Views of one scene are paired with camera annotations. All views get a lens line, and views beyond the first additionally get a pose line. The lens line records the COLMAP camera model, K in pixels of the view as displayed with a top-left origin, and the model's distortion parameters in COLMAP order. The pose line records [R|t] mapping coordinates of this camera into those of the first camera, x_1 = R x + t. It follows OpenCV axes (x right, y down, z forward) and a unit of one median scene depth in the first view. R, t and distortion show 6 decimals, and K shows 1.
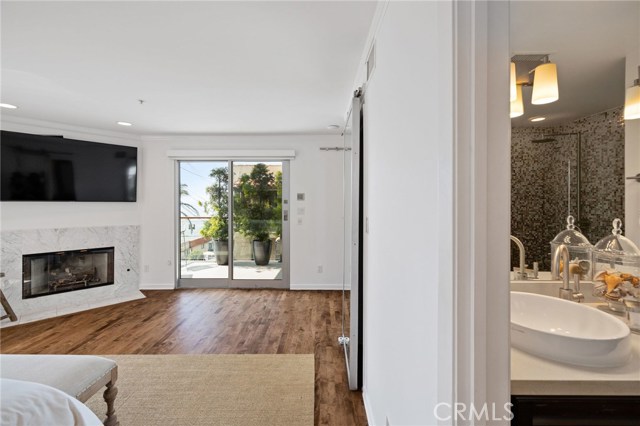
lens RADIAL K [[273.8, 0, 321.3], [0, 273.8, 200.9], [0, 0, 1]] dist [-0.001169, 0.000486]
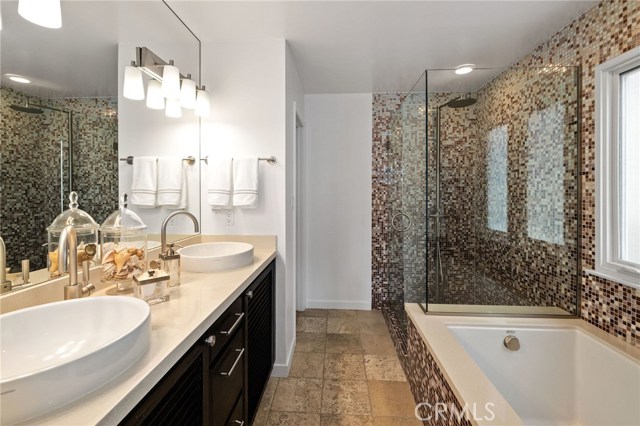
lens RADIAL K [[273.8, 0, 317.3], [0, 273.8, 192.5], [0, 0, 1]] dist [-0.001169, 0.000486]
pose [[0.066720, -0.003372, 0.997766, 0.069770], [0.004426, 0.999985, 0.003084, 0.025771], [-0.997762, 0.004211, 0.066734, 0.103562]]
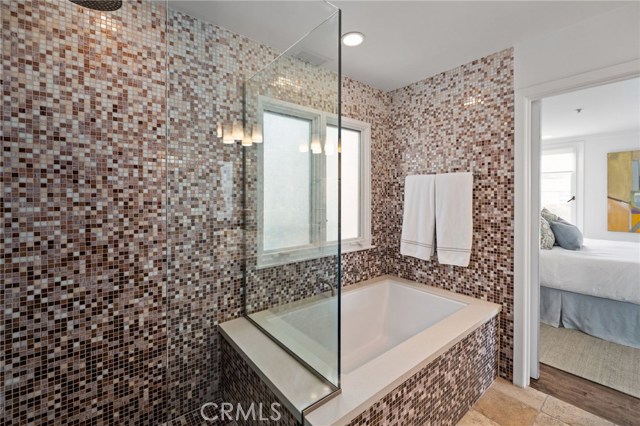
lens RADIAL K [[273.8, 0, 320.4], [0, 273.8, 199.8], [0, 0, 1]] dist [-0.001169, 0.000486]
pose [[-0.773595, 0.004836, -0.633662, 0.865274], [-0.002292, 0.999943, 0.010430, 0.022571], [0.633677, 0.009521, -0.773539, 0.176457]]
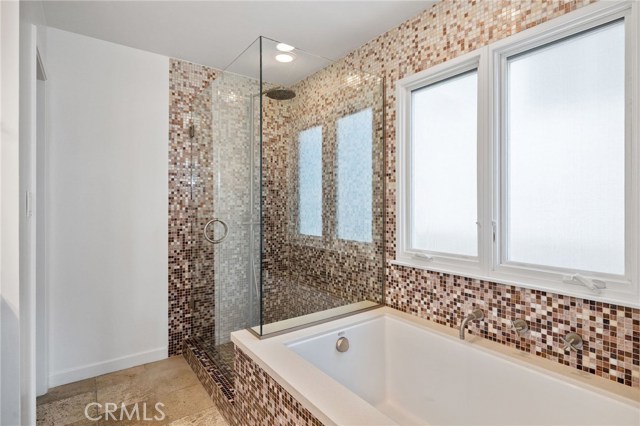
lens RADIAL K [[327.6, 0, 318.4], [0, 327.6, 204.5], [0, 0, 1]] dist [0.000643, -0.000636]
pose [[-0.589840, 0.000775, 0.807520, 0.148059], [0.002033, 0.999998, 0.000526, 0.055085], [-0.807518, 0.001952, -0.589840, 0.160249]]
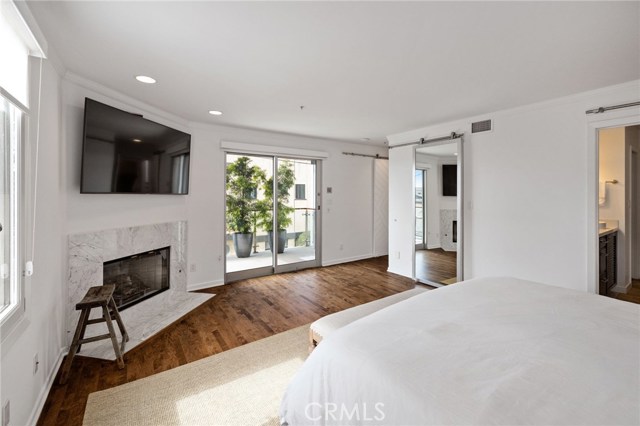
lens RADIAL K [[273.8, 0, 324.0], [0, 273.8, 194.9], [0, 0, 1]] dist [-0.001169, 0.000486]
pose [[0.815844, -0.002528, 0.578266, -1.074426], [0.003169, 0.999995, -0.000100, 0.008209], [-0.578263, 0.001915, 0.815848, 0.002106]]
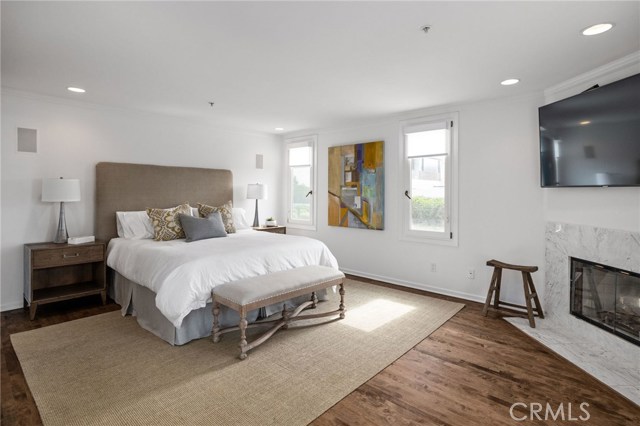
lens RADIAL K [[327.6, 0, 319.7], [0, 327.6, 199.8], [0, 0, 1]] dist [0.000643, -0.000636]
pose [[-0.680670, 0.007694, -0.732550, 0.071909], [-0.012252, 0.999685, 0.021885, 0.027209], [0.732488, 0.023872, -0.680362, 1.159232]]
